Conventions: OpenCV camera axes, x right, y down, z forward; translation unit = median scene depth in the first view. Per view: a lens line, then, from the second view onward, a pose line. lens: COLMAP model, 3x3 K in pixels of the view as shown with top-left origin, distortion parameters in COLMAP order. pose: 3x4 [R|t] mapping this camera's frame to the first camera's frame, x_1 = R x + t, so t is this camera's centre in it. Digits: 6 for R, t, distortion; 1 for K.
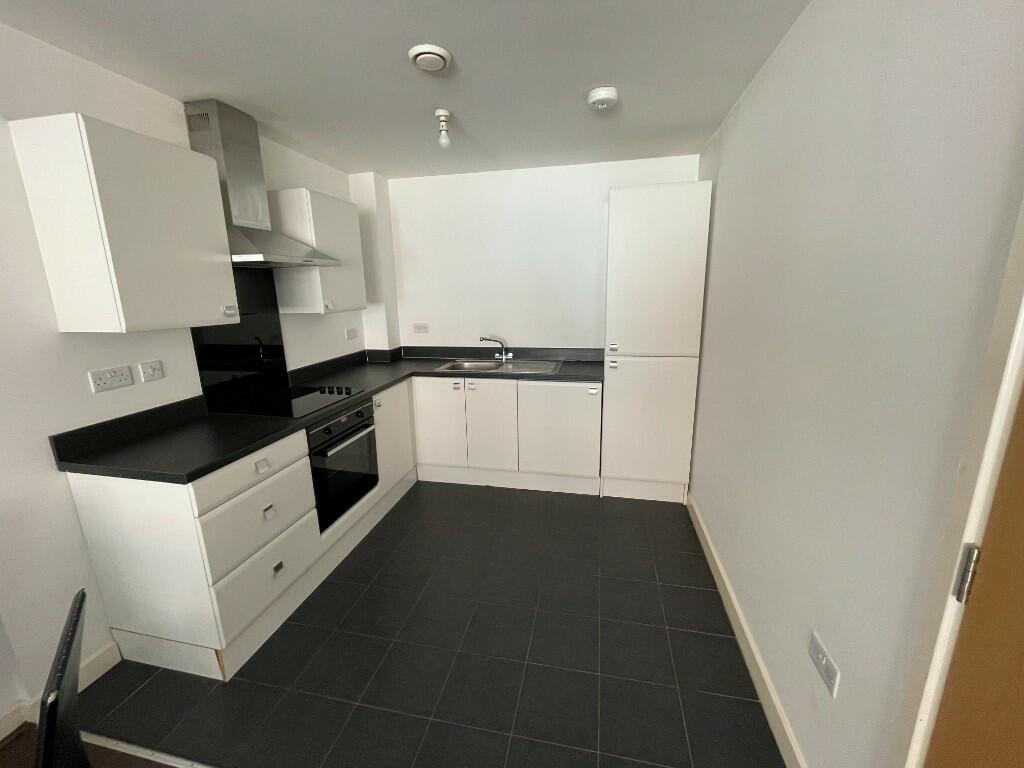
lens RADIAL K [[417.5, 0, 513.9], [0, 417.5, 381.7], [0, 0, 1]] dist [0.002150, -0.000049]
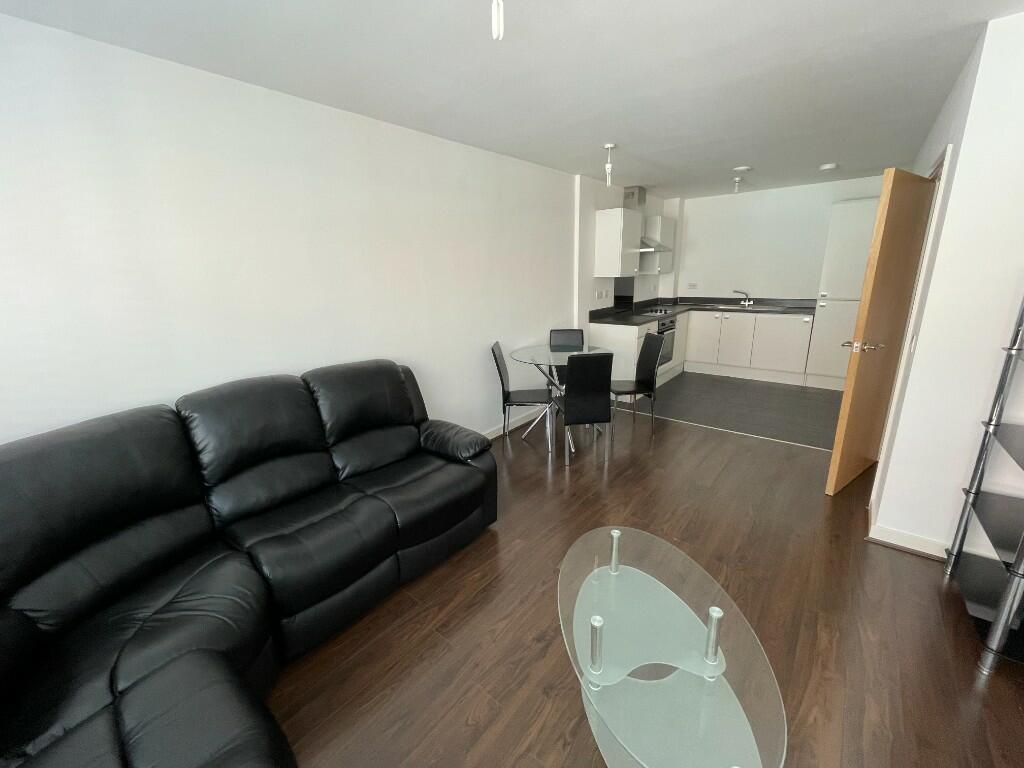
lens RADIAL K [[417.5, 0, 512.8], [0, 417.5, 383.4], [0, 0, 1]] dist [0.002150, -0.000049]
pose [[0.890004, 0.112658, -0.441816, -0.091656], [-0.088310, 0.993237, 0.075371, 0.240294], [0.447319, -0.028063, 0.893934, -1.021886]]
